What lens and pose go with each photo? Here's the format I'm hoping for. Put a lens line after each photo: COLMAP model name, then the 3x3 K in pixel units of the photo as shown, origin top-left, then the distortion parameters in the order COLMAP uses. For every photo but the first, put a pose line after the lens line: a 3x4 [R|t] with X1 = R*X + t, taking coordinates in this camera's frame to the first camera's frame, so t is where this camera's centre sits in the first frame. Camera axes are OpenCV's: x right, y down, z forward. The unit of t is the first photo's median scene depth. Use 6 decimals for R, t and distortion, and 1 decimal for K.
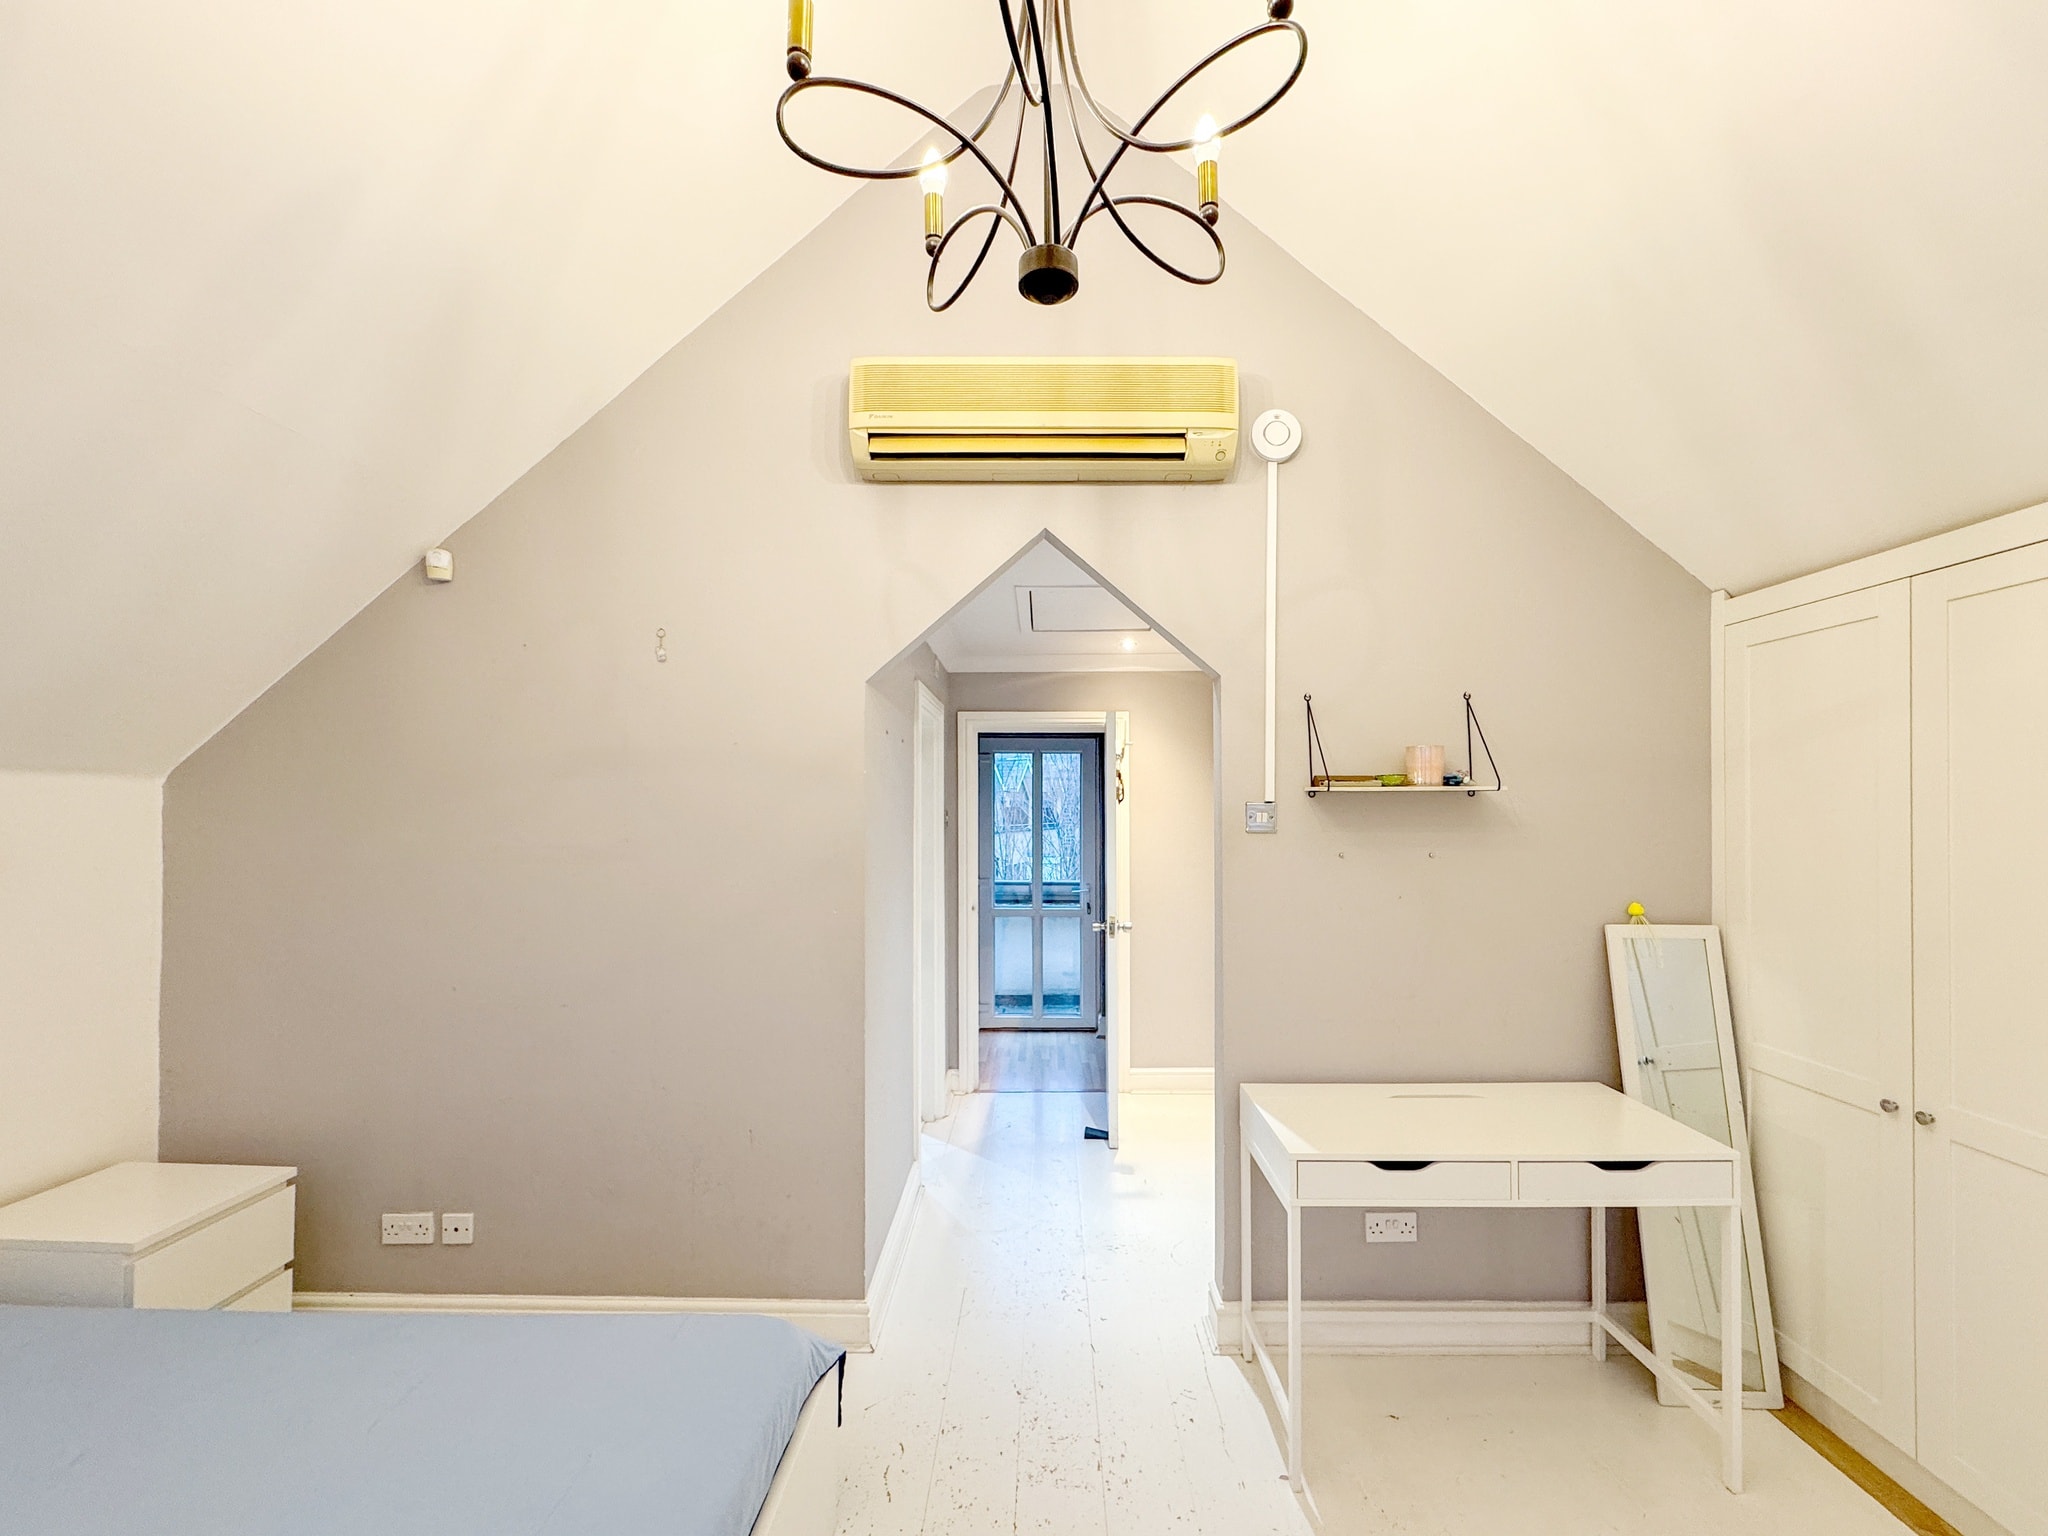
lens RADIAL K [[841.6, 0, 1024.1], [0, 841.6, 798.8], [0, 0, 1]] dist [-0.002208, -0.000214]
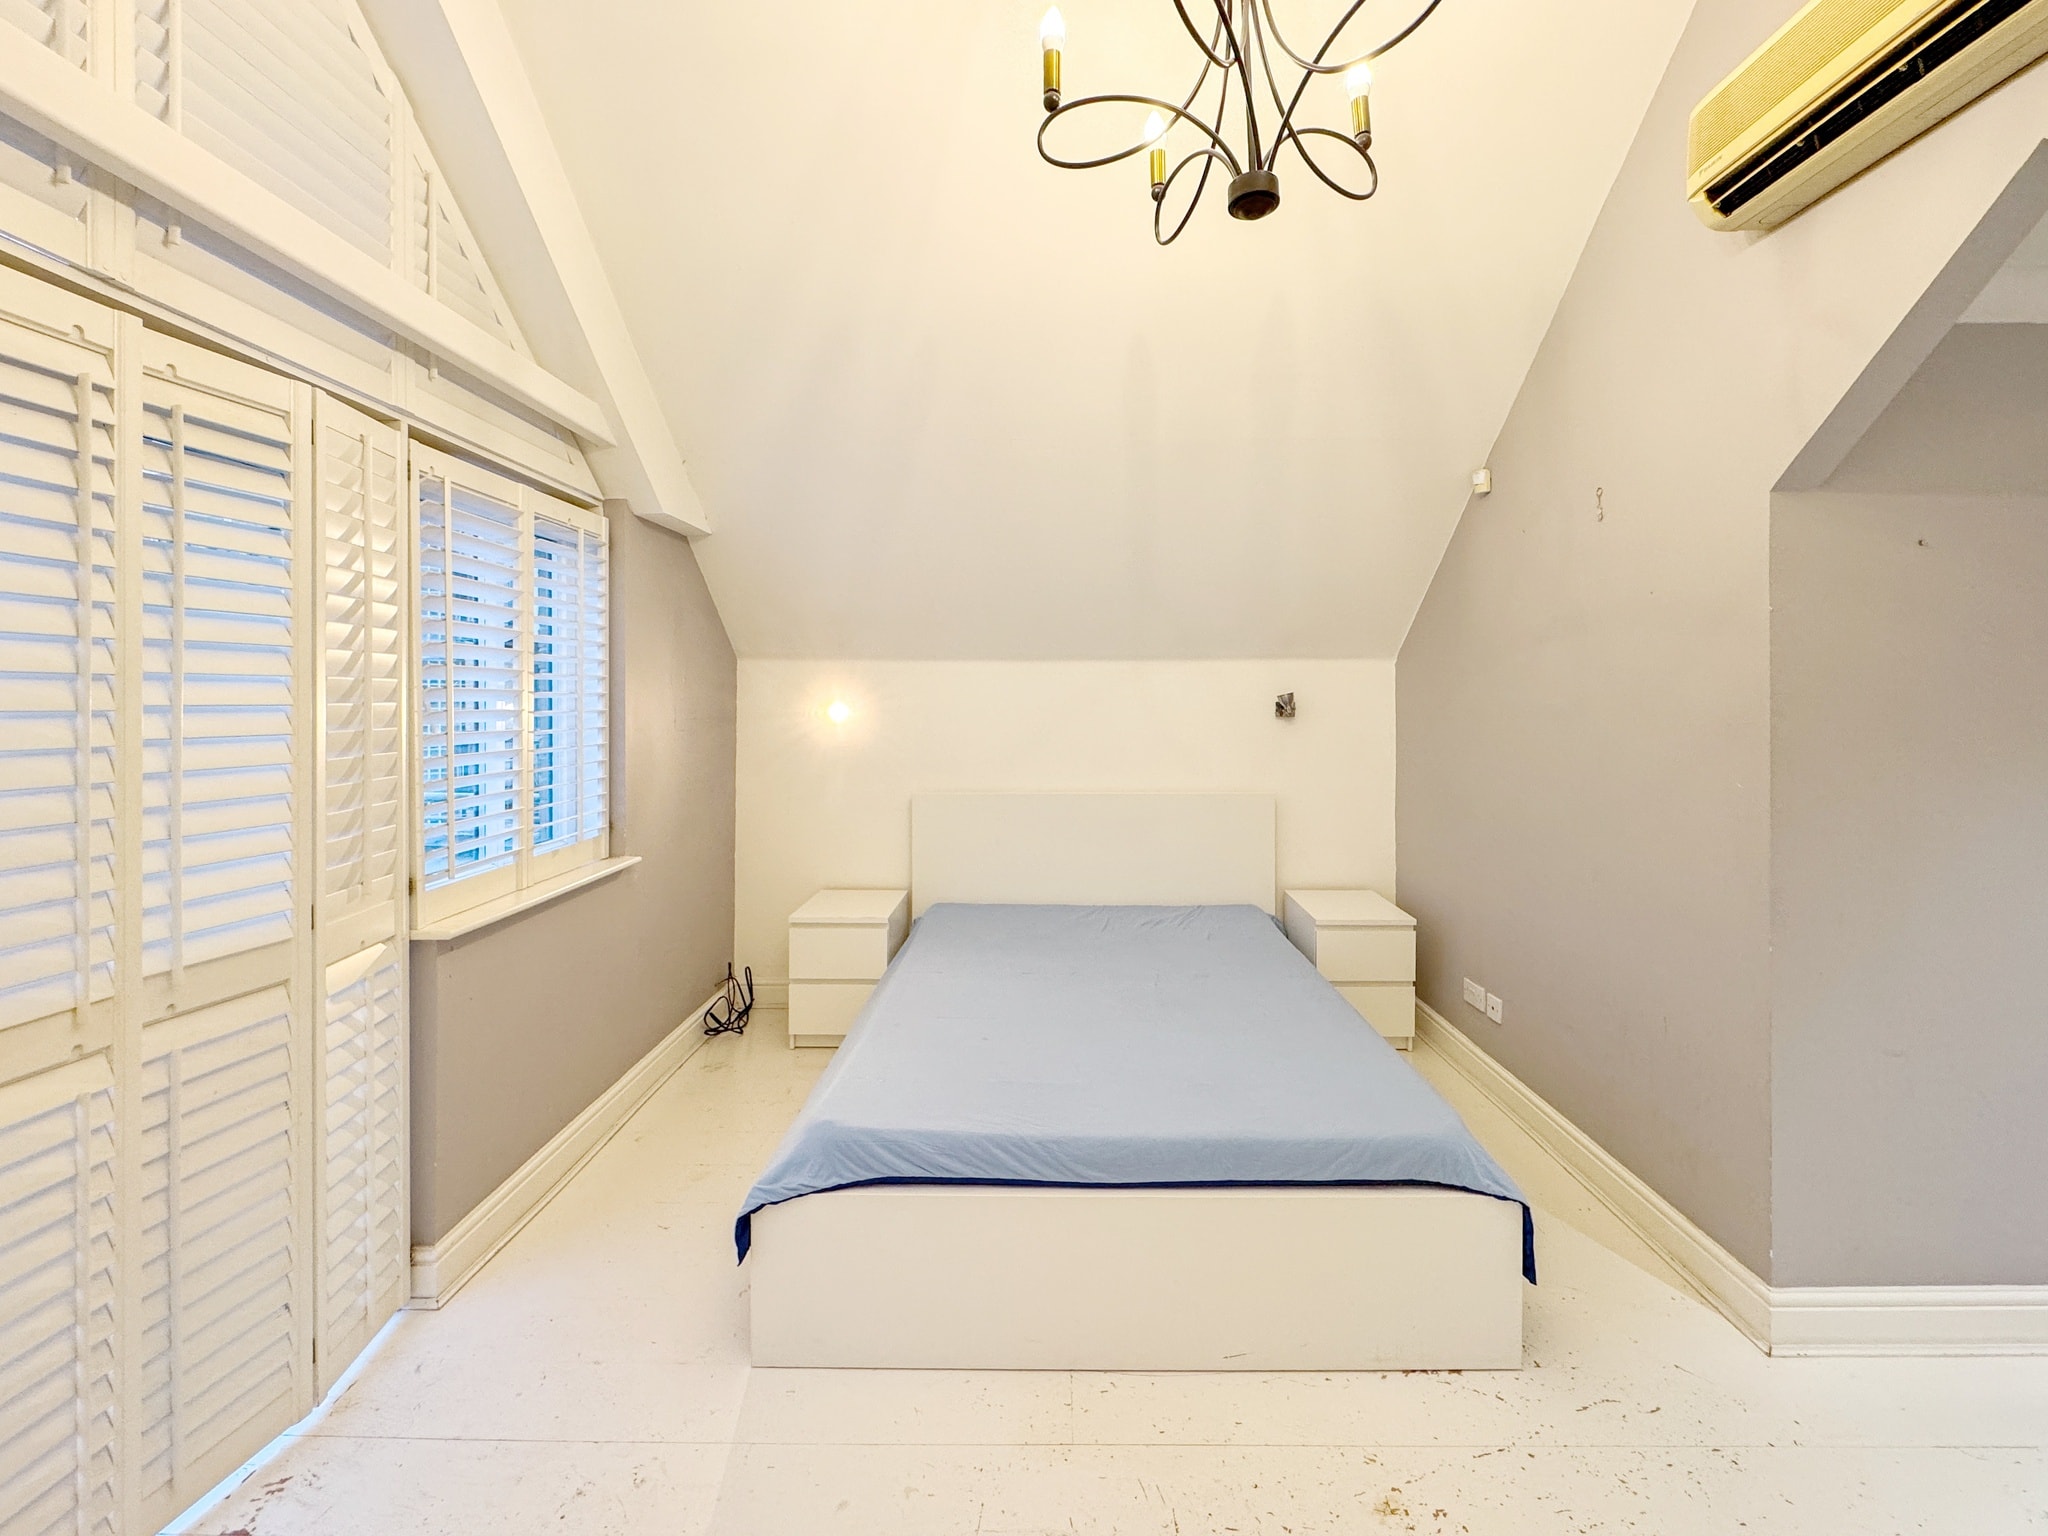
lens RADIAL K [[862.2, 0, 1046.5], [0, 862.2, 700.6], [0, 0, 1]] dist [0.000233, 0.000073]
pose [[0.015062, 0.000427, -0.999886, 0.601582], [0.012497, 0.999922, 0.000615, 0.041372], [0.999808, -0.012505, 0.015056, 0.313560]]
